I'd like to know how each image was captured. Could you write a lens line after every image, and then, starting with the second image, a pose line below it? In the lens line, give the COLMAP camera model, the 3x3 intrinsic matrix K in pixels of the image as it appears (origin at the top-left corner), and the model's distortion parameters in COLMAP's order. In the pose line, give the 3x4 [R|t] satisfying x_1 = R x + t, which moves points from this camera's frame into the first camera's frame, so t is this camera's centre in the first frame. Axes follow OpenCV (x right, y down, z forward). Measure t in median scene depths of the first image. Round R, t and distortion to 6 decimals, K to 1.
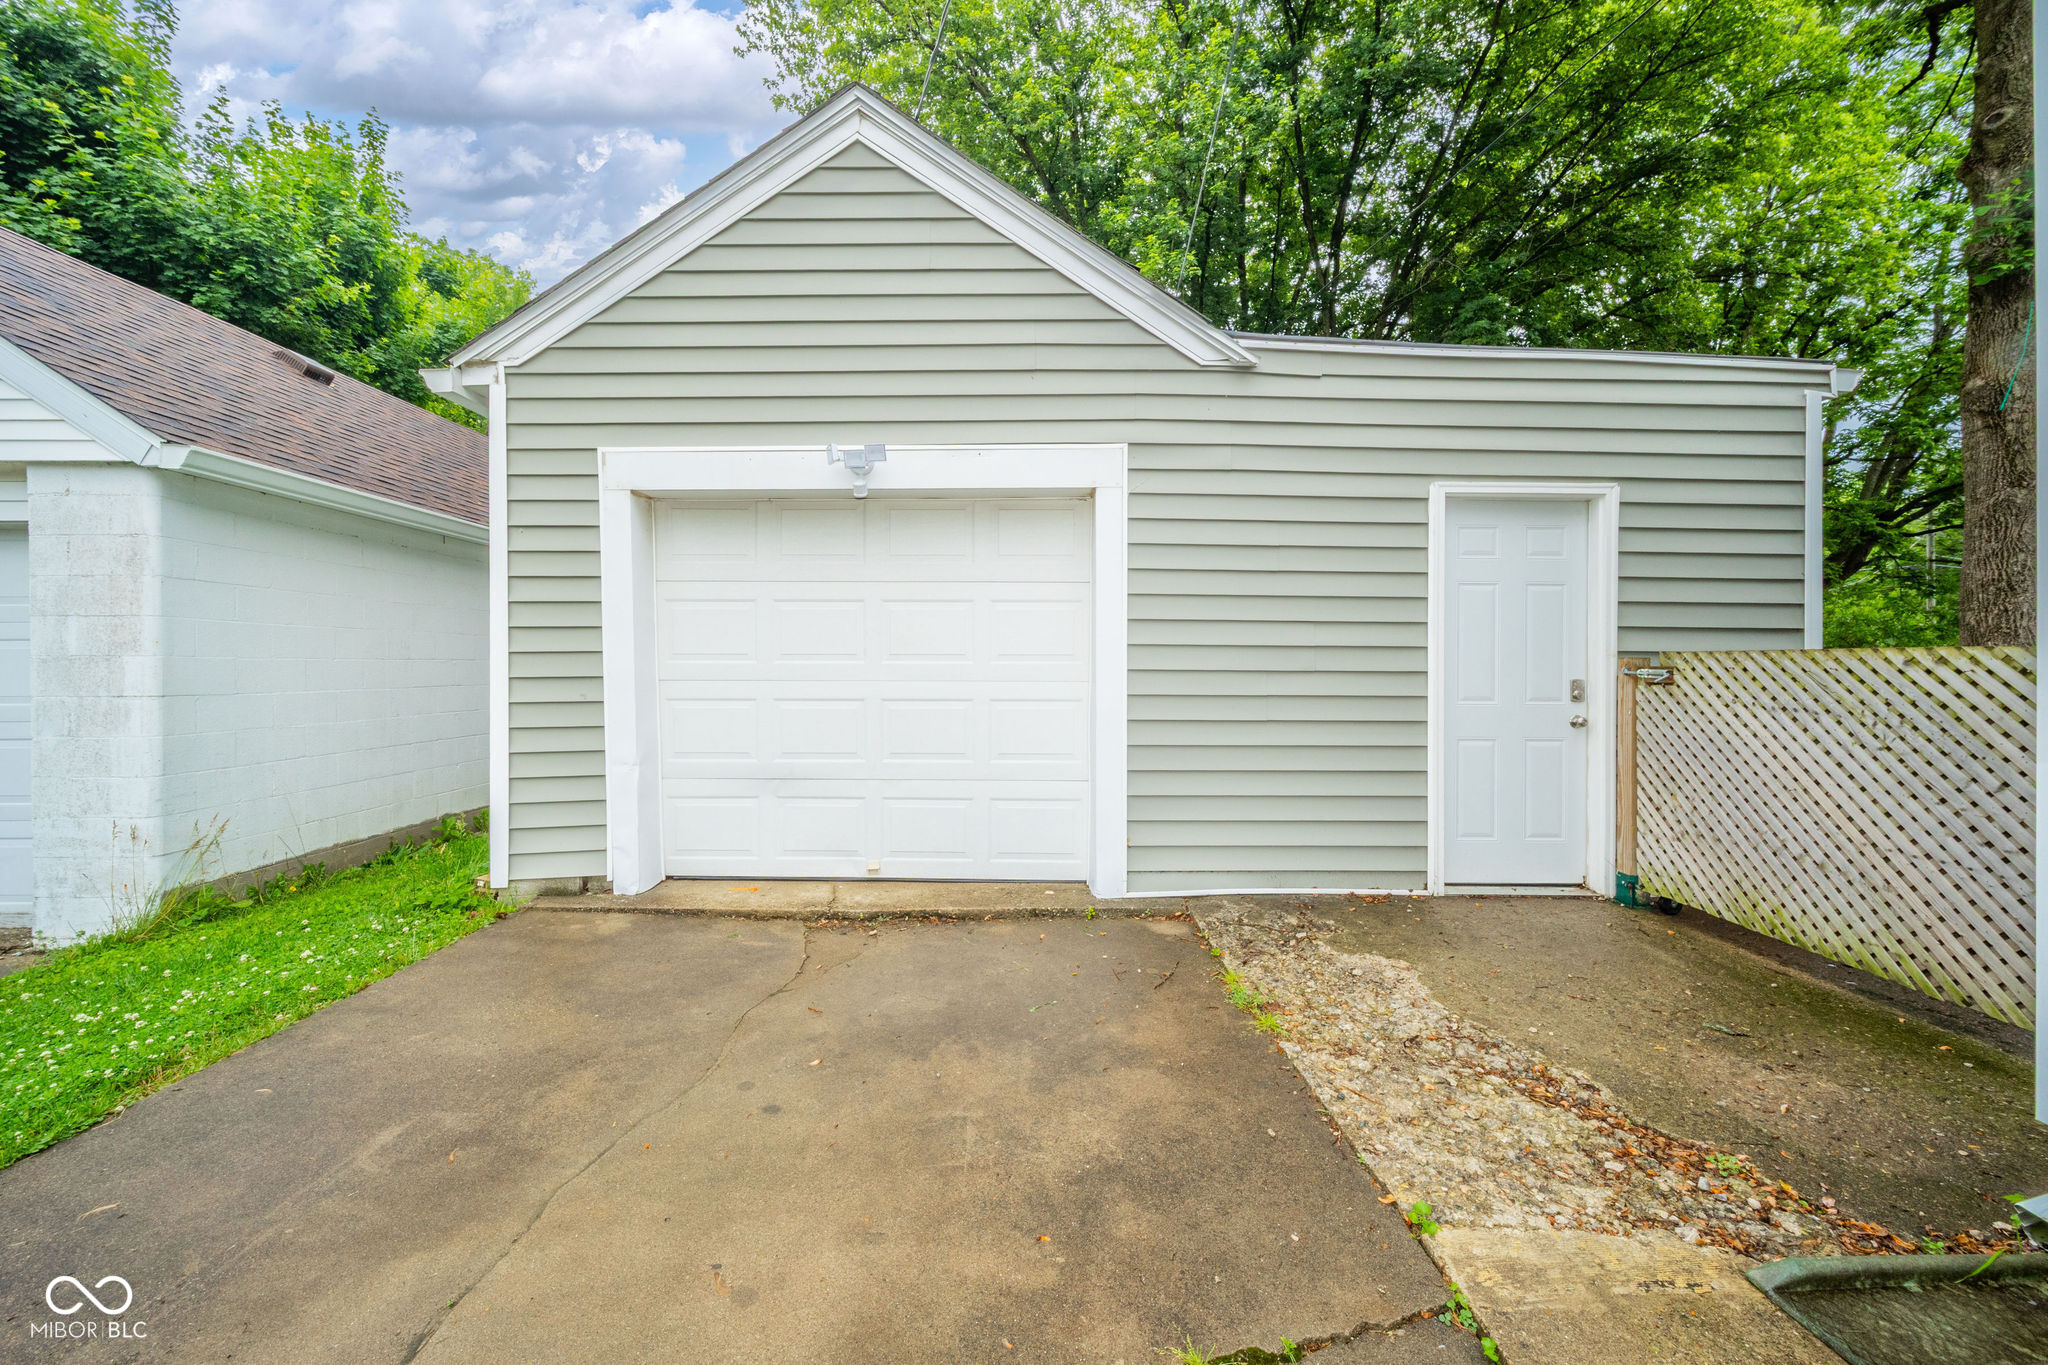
lens RADIAL K [[735.3, 0, 1014.9], [0, 735.3, 670.4], [0, 0, 1]] dist [-0.001221, -0.000235]
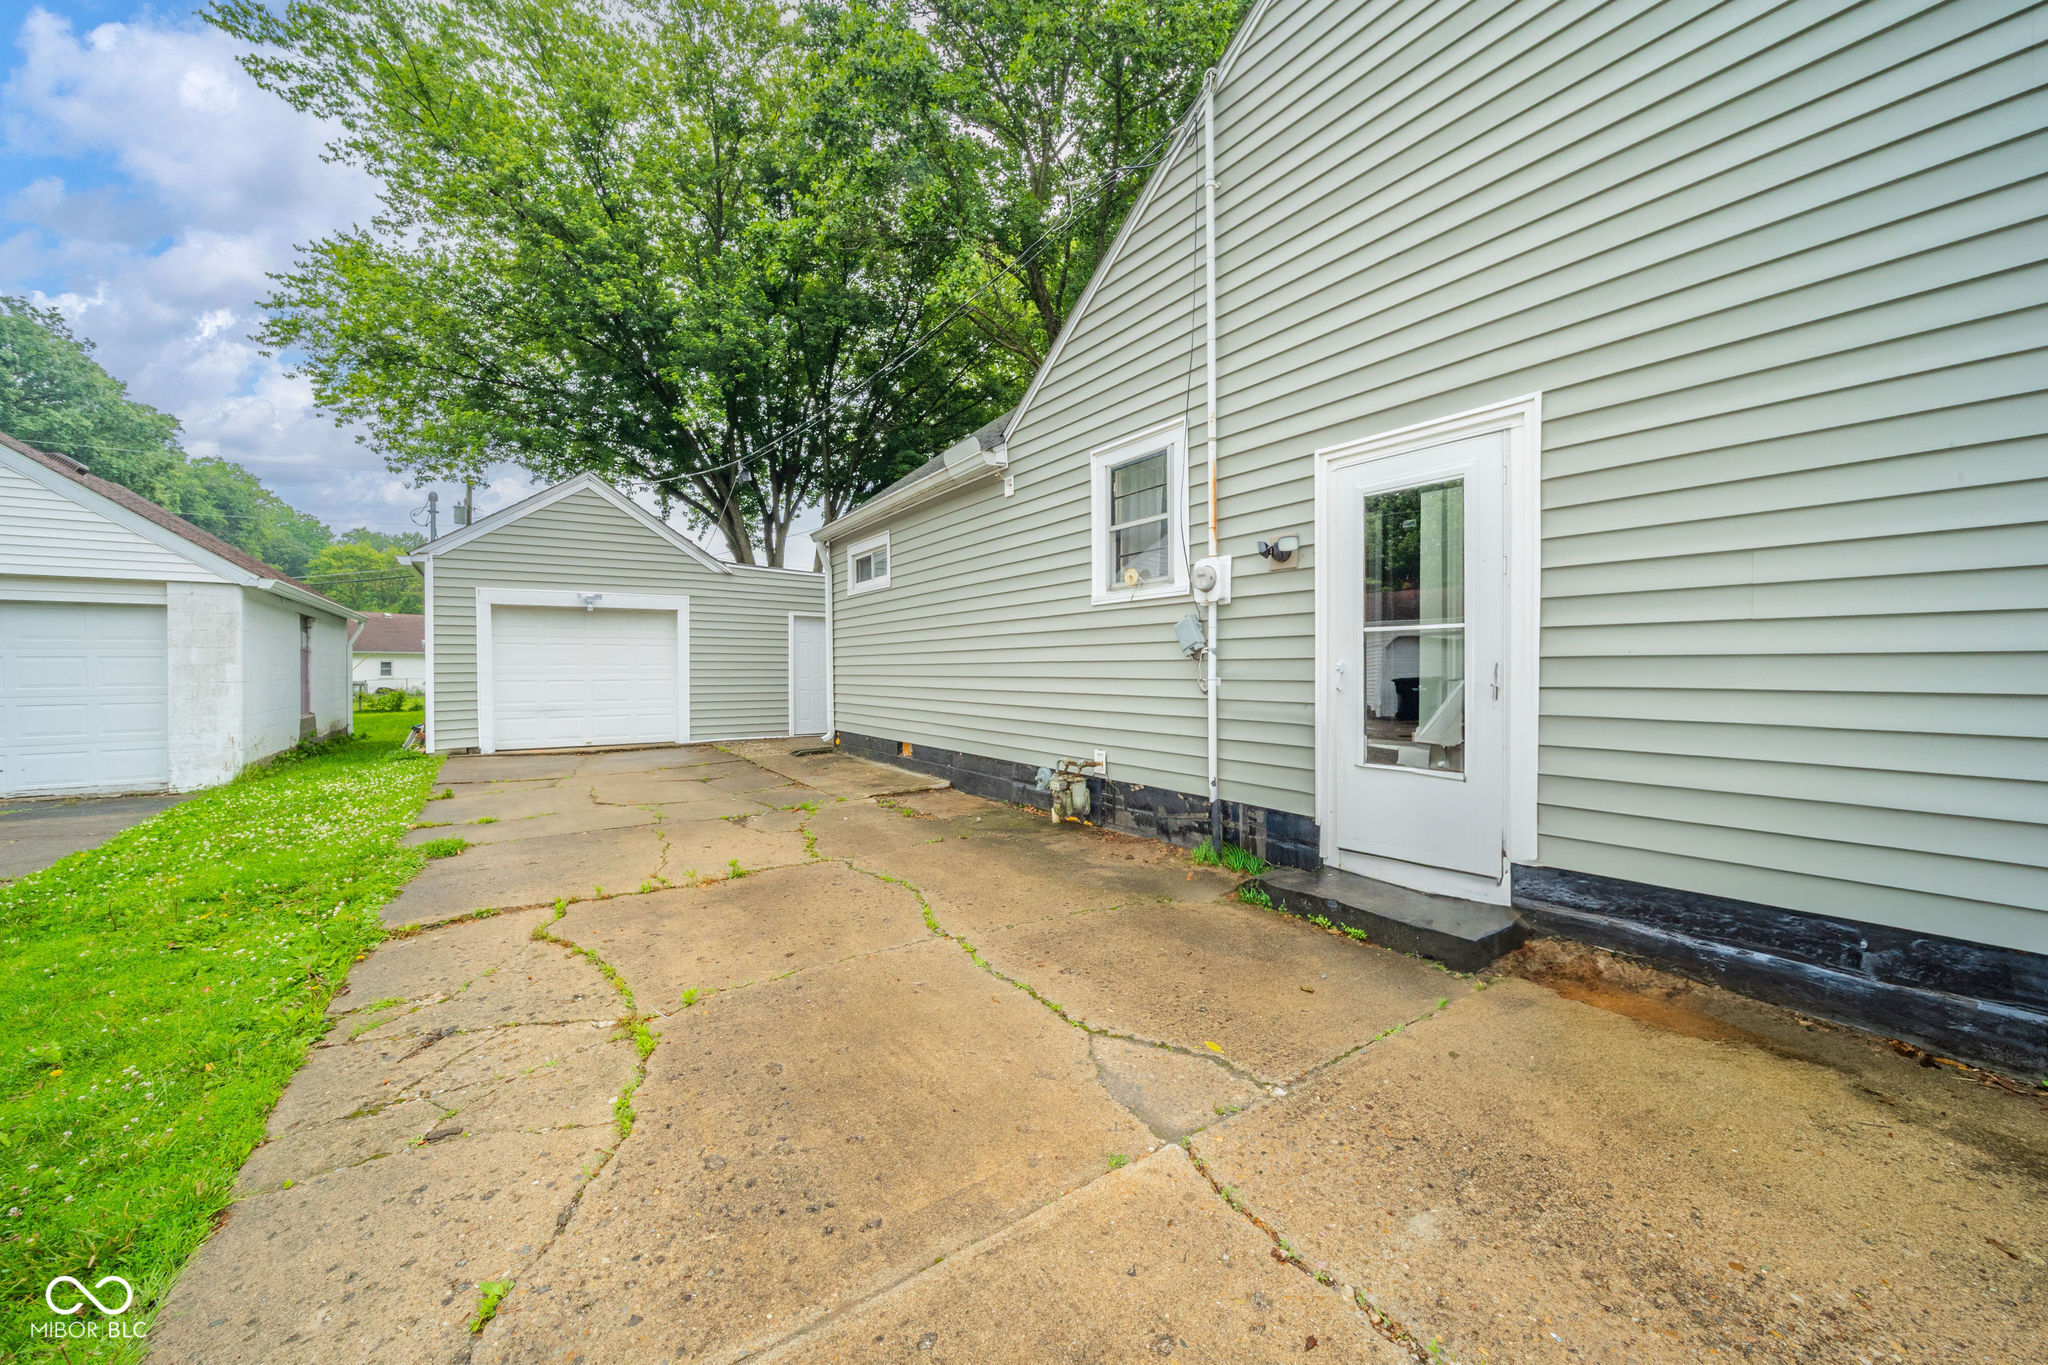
lens RADIAL K [[735.3, 0, 1025.1], [0, 735.3, 670.8], [0, 0, 1]] dist [-0.001221, -0.000235]
pose [[0.836240, -0.004492, 0.548345, -0.361949], [0.007641, 0.999965, -0.003461, 0.027636], [-0.548310, 0.007084, 0.836245, -2.362648]]
